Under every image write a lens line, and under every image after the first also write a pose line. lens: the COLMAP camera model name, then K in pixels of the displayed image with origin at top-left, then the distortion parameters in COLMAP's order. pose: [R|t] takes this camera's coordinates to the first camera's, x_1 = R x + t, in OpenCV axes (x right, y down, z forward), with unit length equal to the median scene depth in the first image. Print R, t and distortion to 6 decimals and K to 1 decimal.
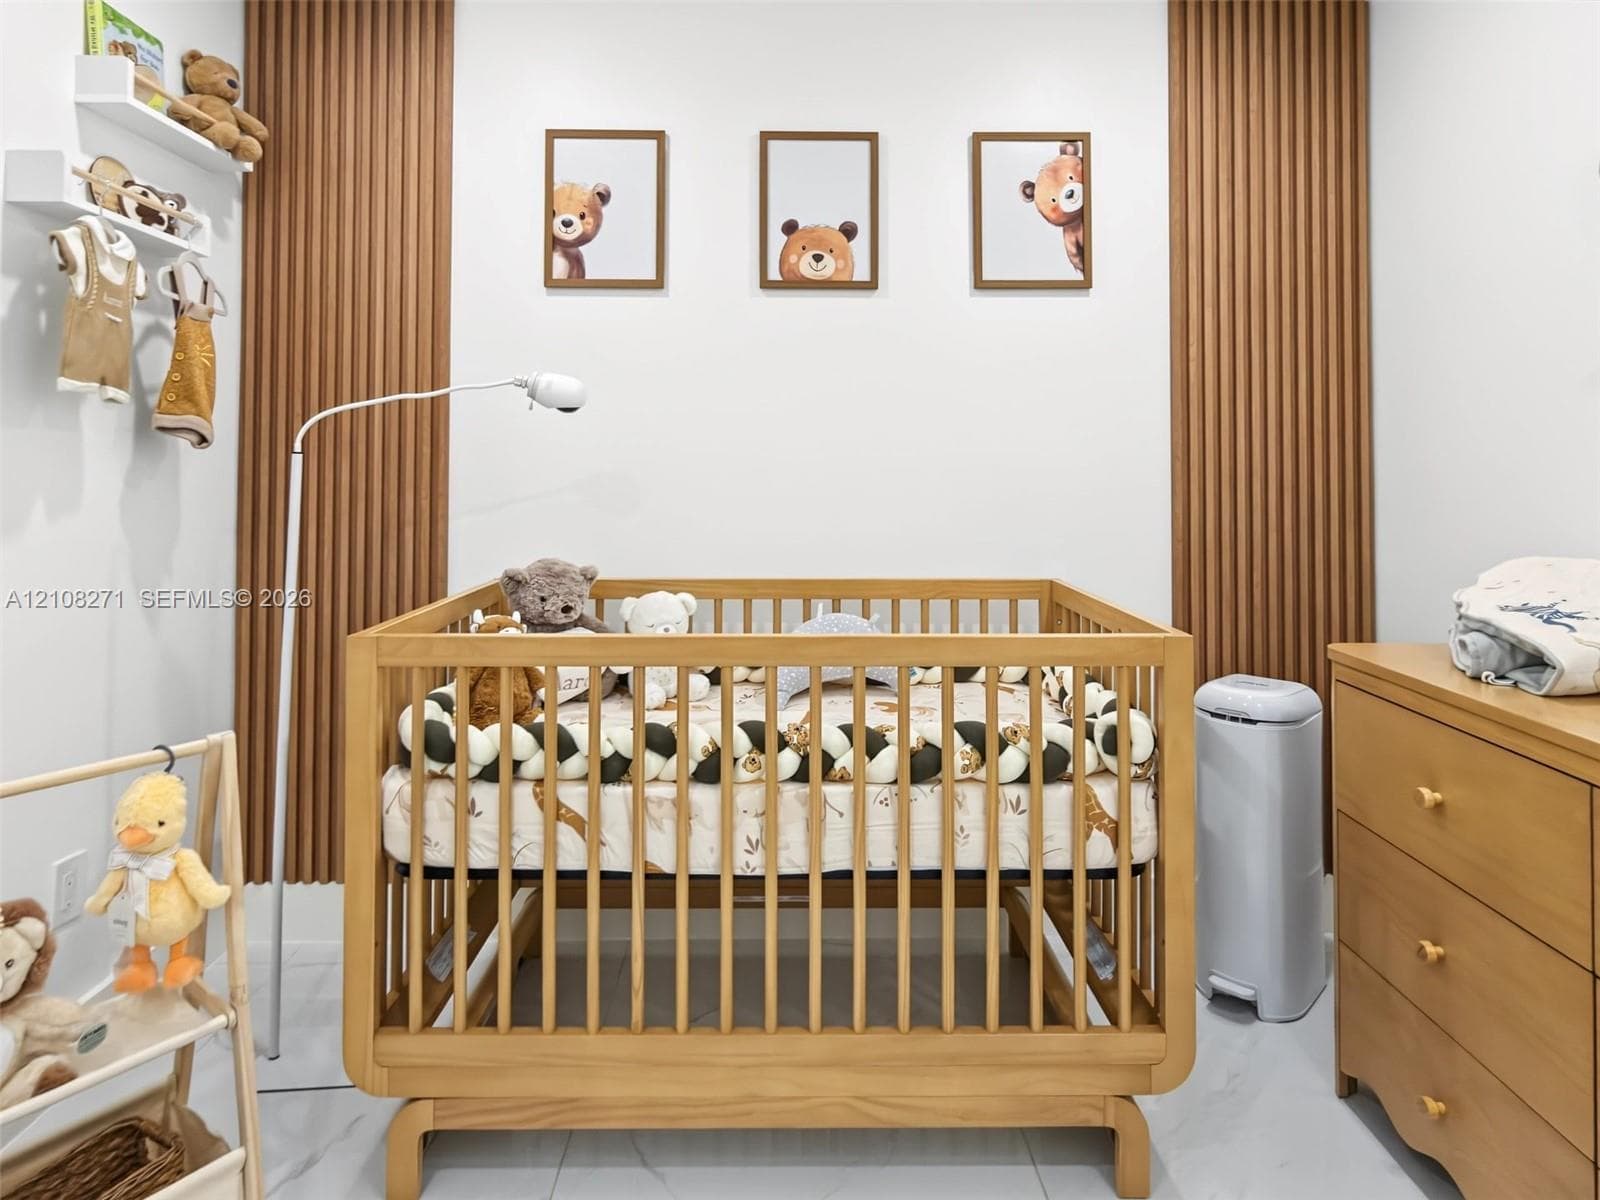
lens RADIAL K [[921.8, 0, 800.4], [0, 921.8, 451.1], [0, 0, 1]] dist [0.002836, 0.000650]
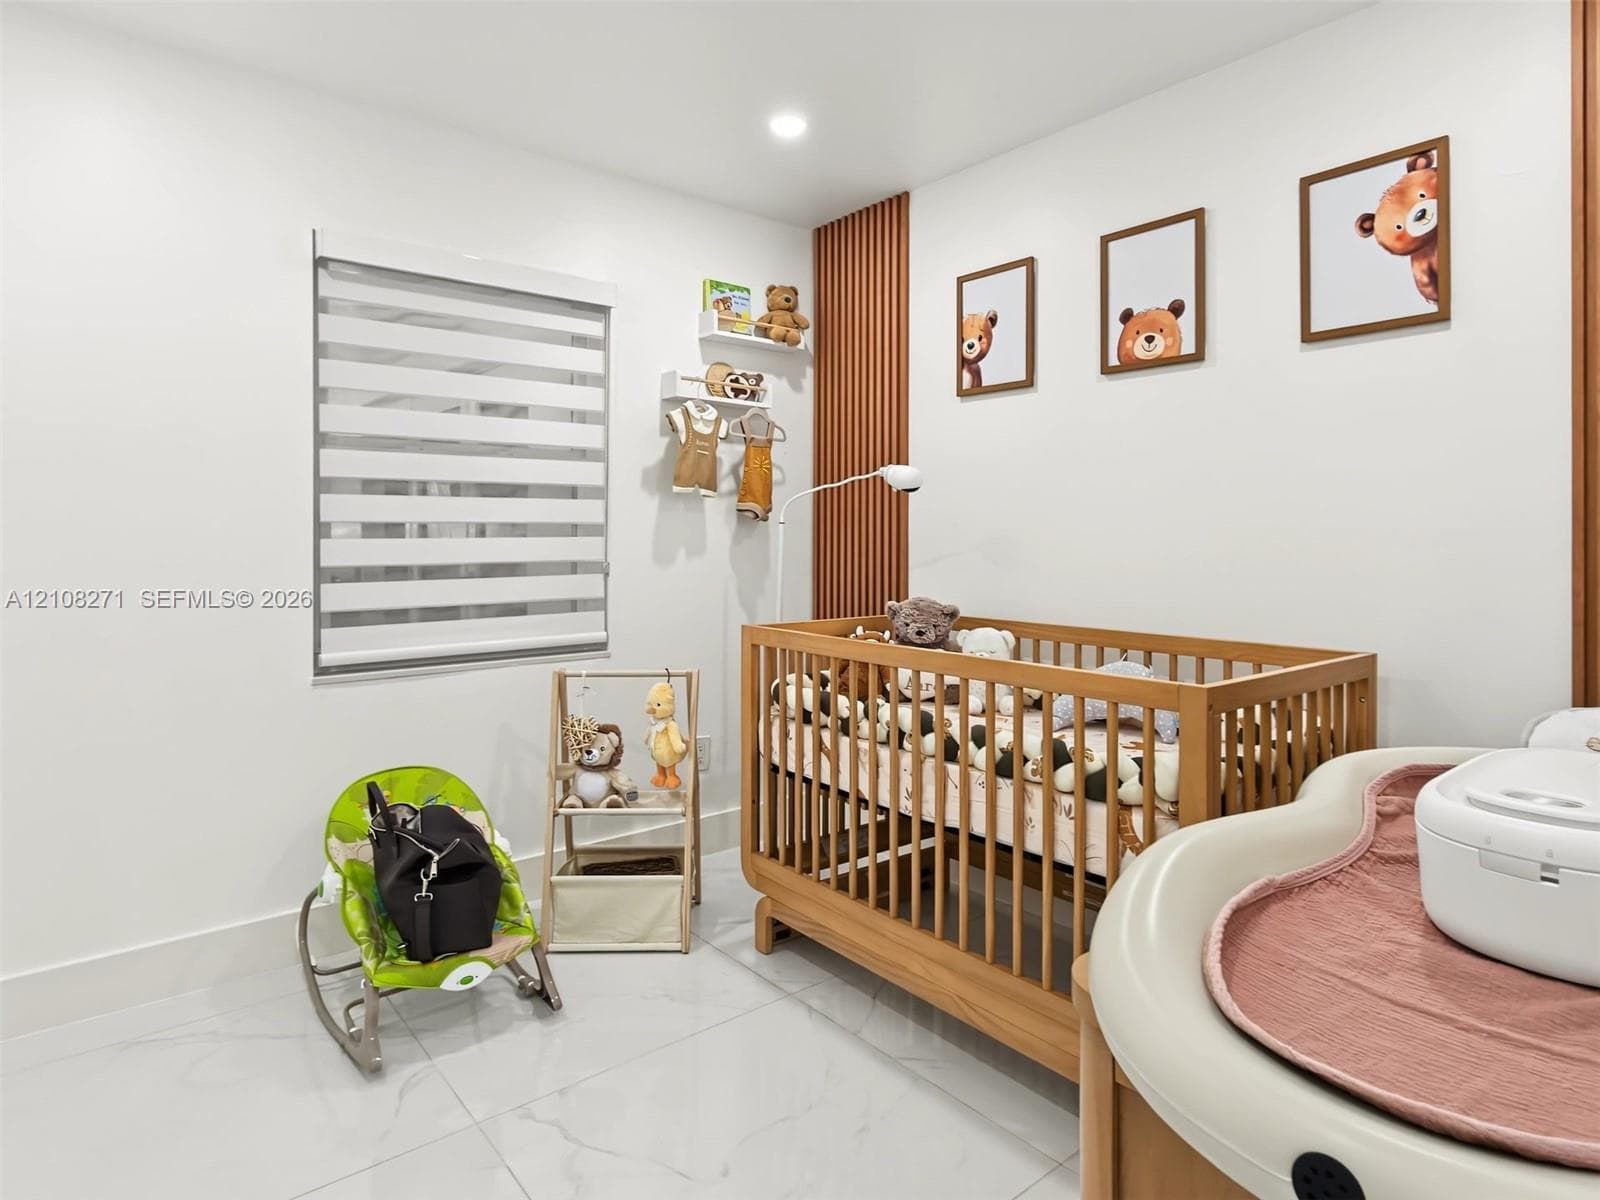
lens RADIAL K [[910.7, 0, 800.3], [0, 910.7, 539.9], [0, 0, 1]] dist [0.018205, 0.000012]
pose [[0.618944, 0.004313, -0.785423, 0.616757], [0.011582, 0.999826, 0.014618, 0.007157], [0.785349, -0.018145, 0.618787, 0.002298]]
